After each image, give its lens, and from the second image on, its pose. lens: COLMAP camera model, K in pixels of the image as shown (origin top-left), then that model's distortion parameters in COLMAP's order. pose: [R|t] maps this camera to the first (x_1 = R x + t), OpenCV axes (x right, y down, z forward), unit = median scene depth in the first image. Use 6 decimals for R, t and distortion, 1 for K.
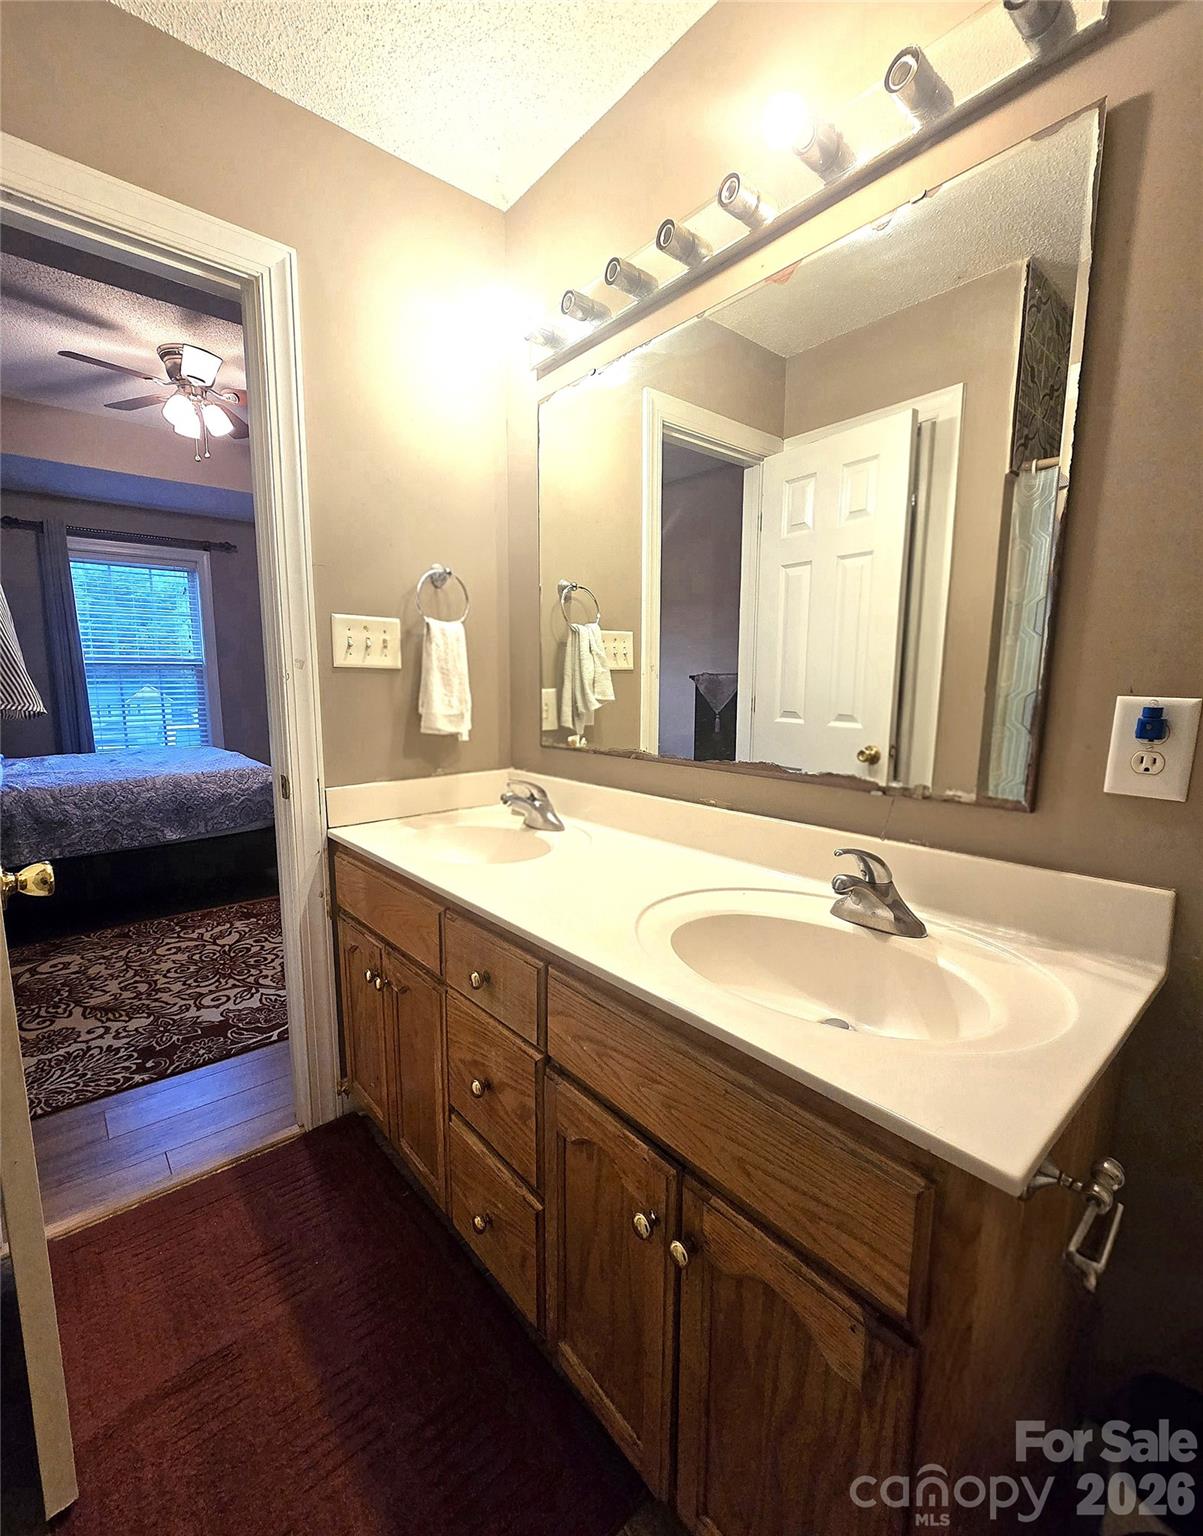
lens RADIAL K [[652.9, 0, 596.6], [0, 652.9, 777.8], [0, 0, 1]] dist [0.001844, -0.000070]
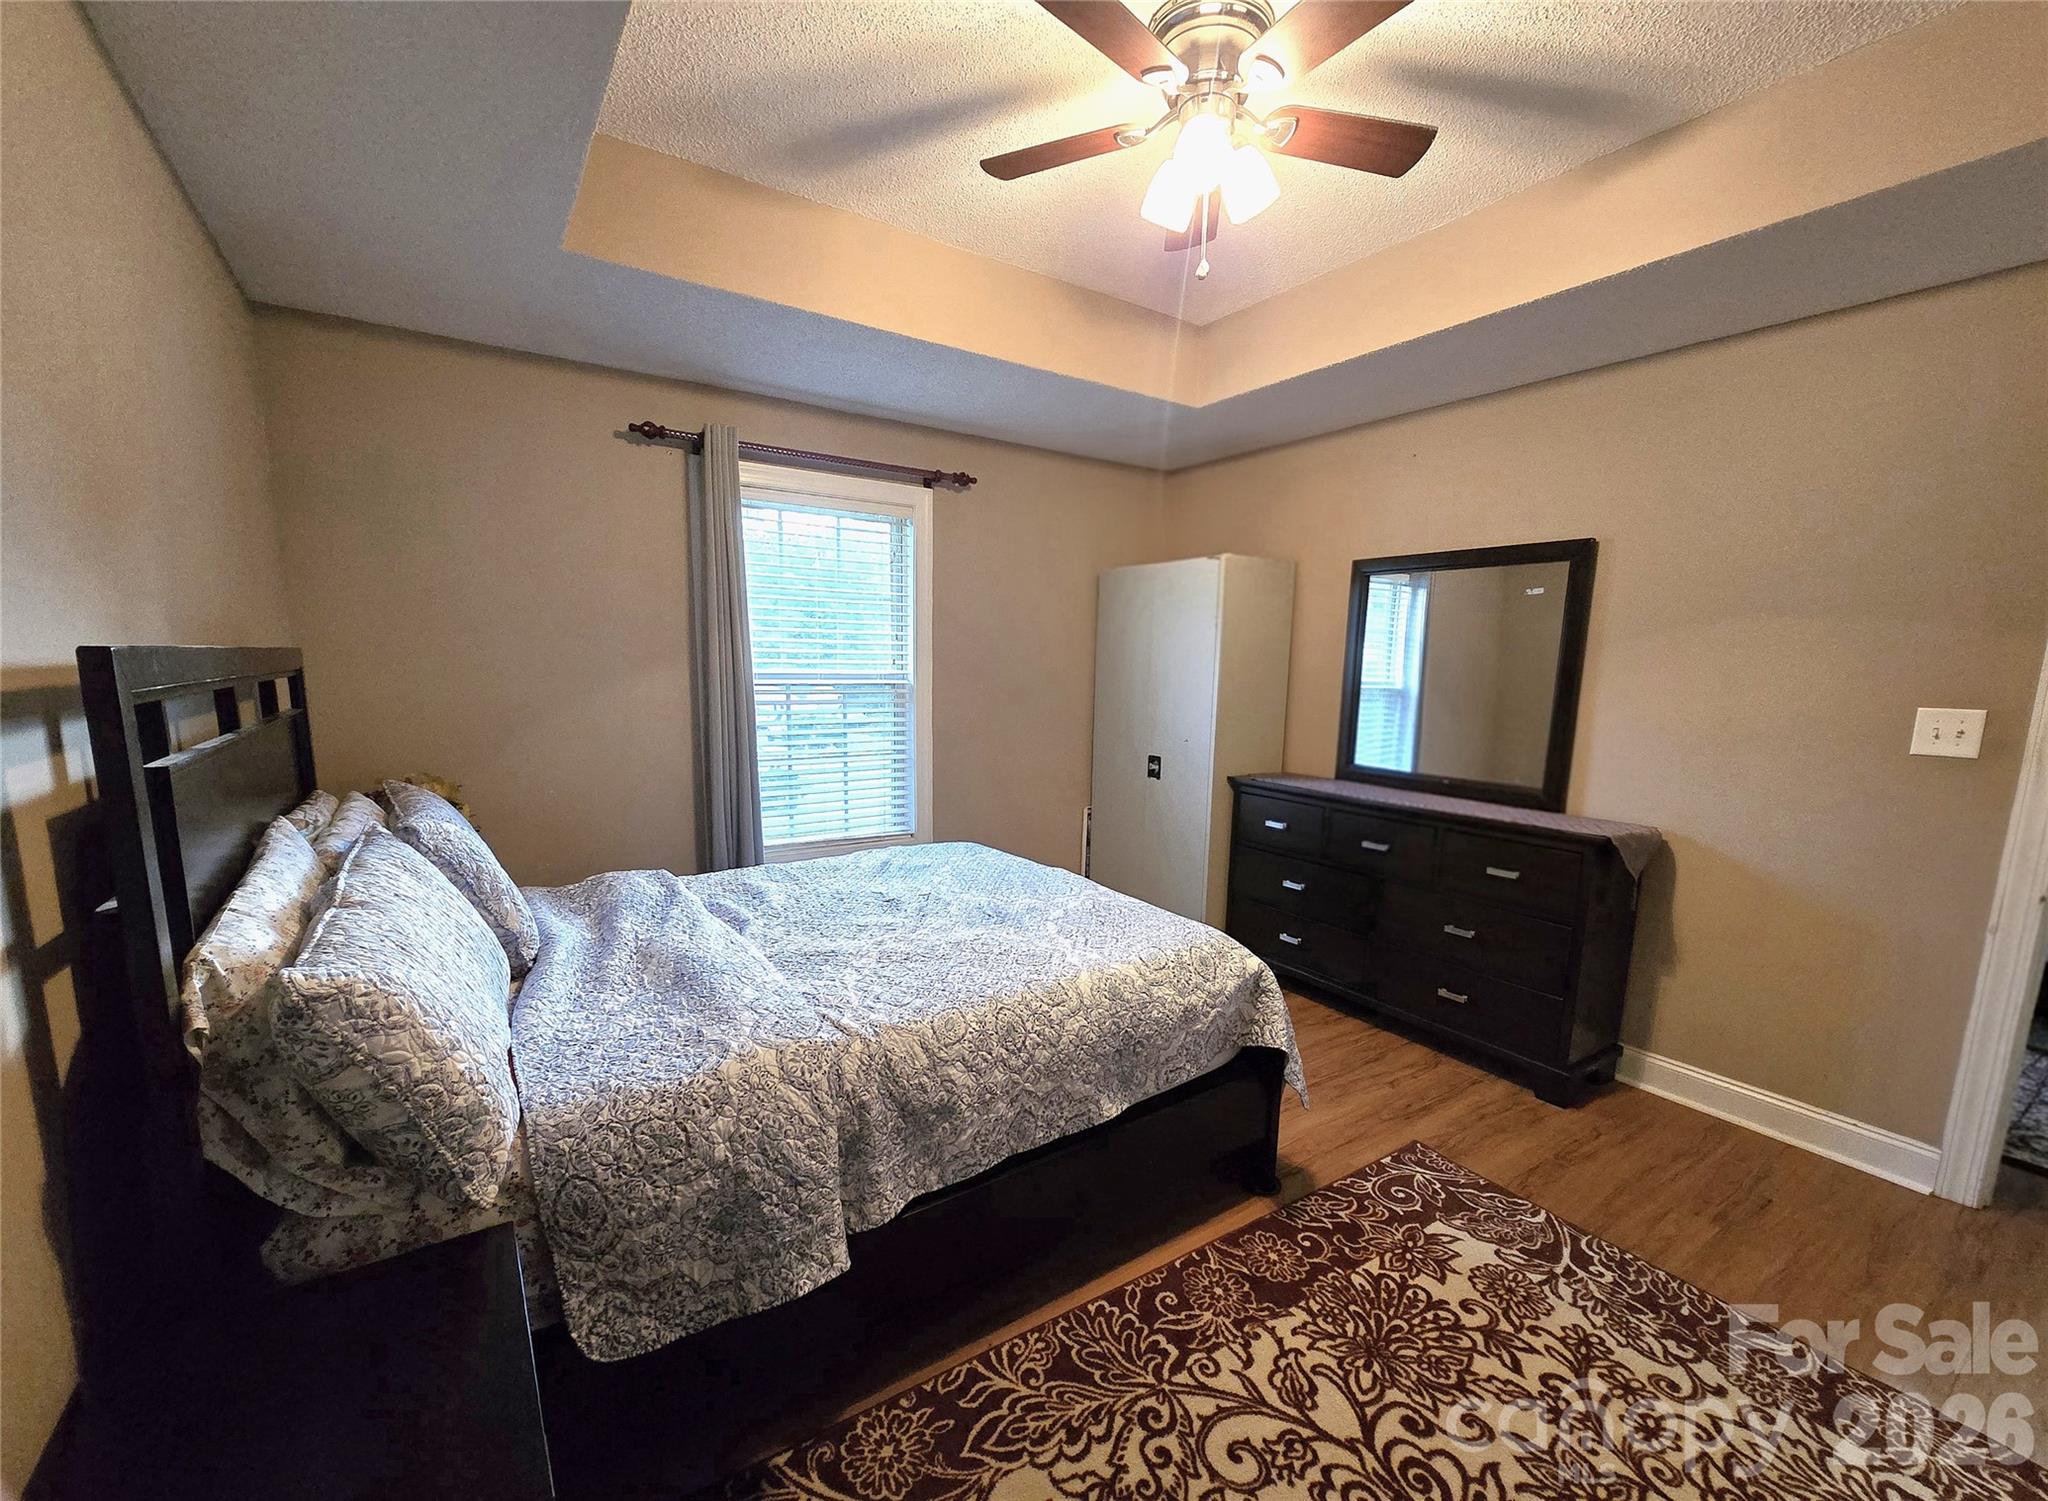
lens RADIAL K [[855.8, 0, 1073.0], [0, 855.8, 802.1], [0, 0, 1]] dist [-0.001722, 0.001620]
pose [[0.996319, 0.028941, -0.080686, -0.696876], [-0.027781, 0.999495, 0.015451, -0.148314], [0.081092, -0.013152, 0.996620, 0.442886]]
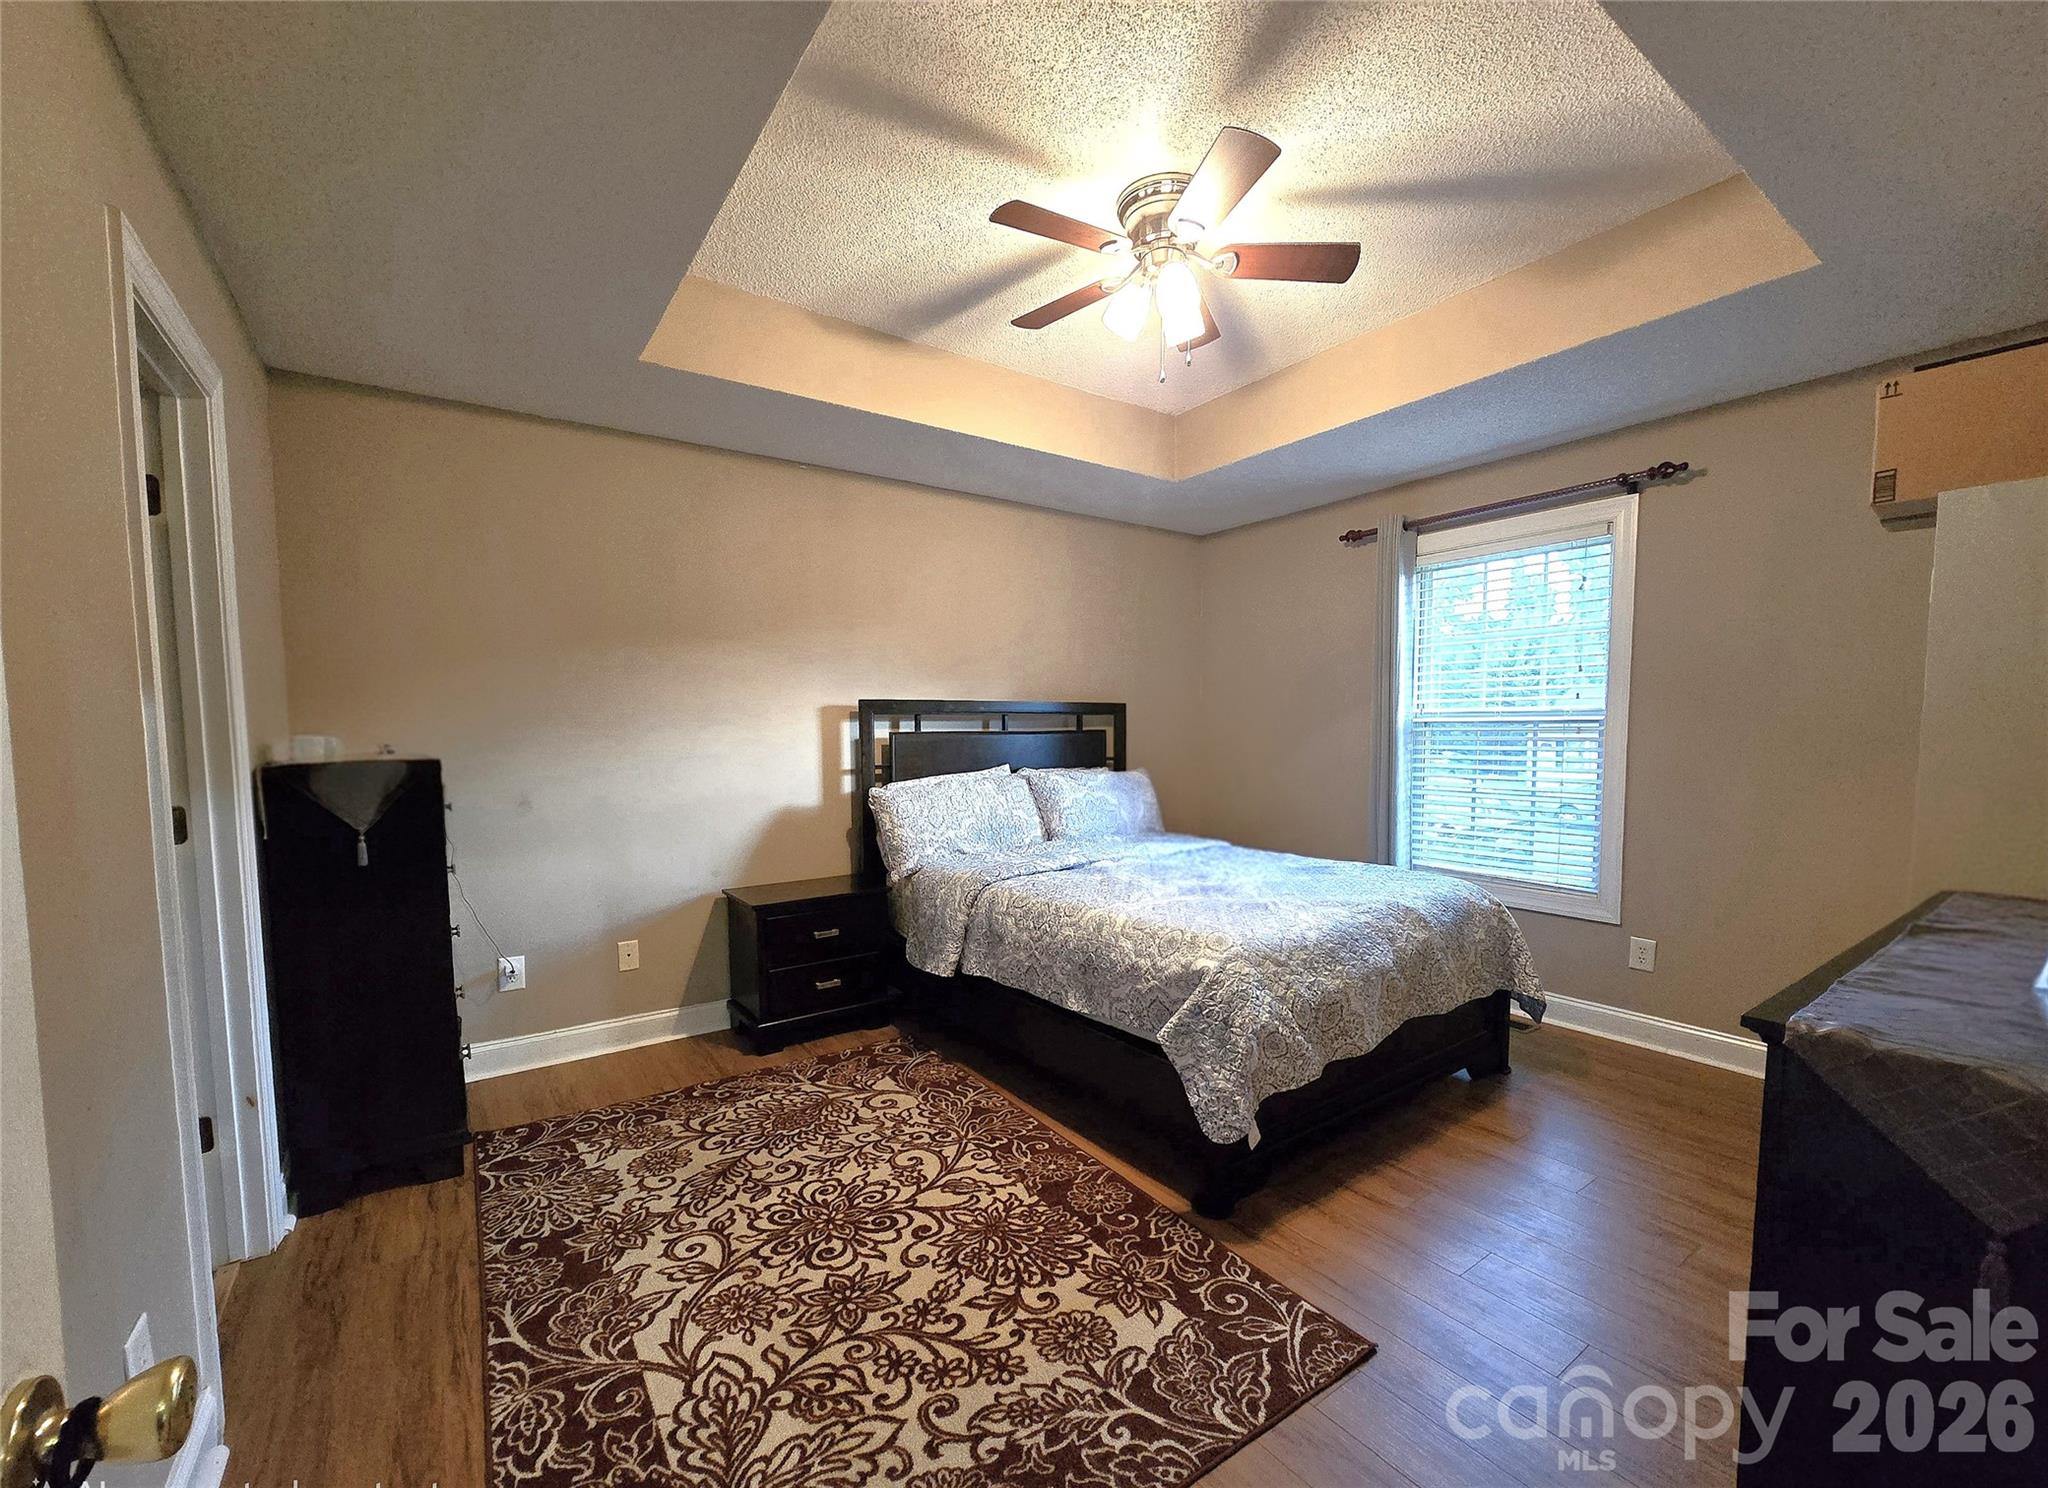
lens RADIAL K [[831.4, 0, 999.4], [0, 831.4, 782.5], [0, 0, 1]] dist [-0.003761, -0.000517]
pose [[-0.103081, 0.064920, -0.992552, 0.157565], [-0.141186, 0.986809, 0.079207, -0.194371], [0.984602, 0.148299, -0.092555, 1.068306]]
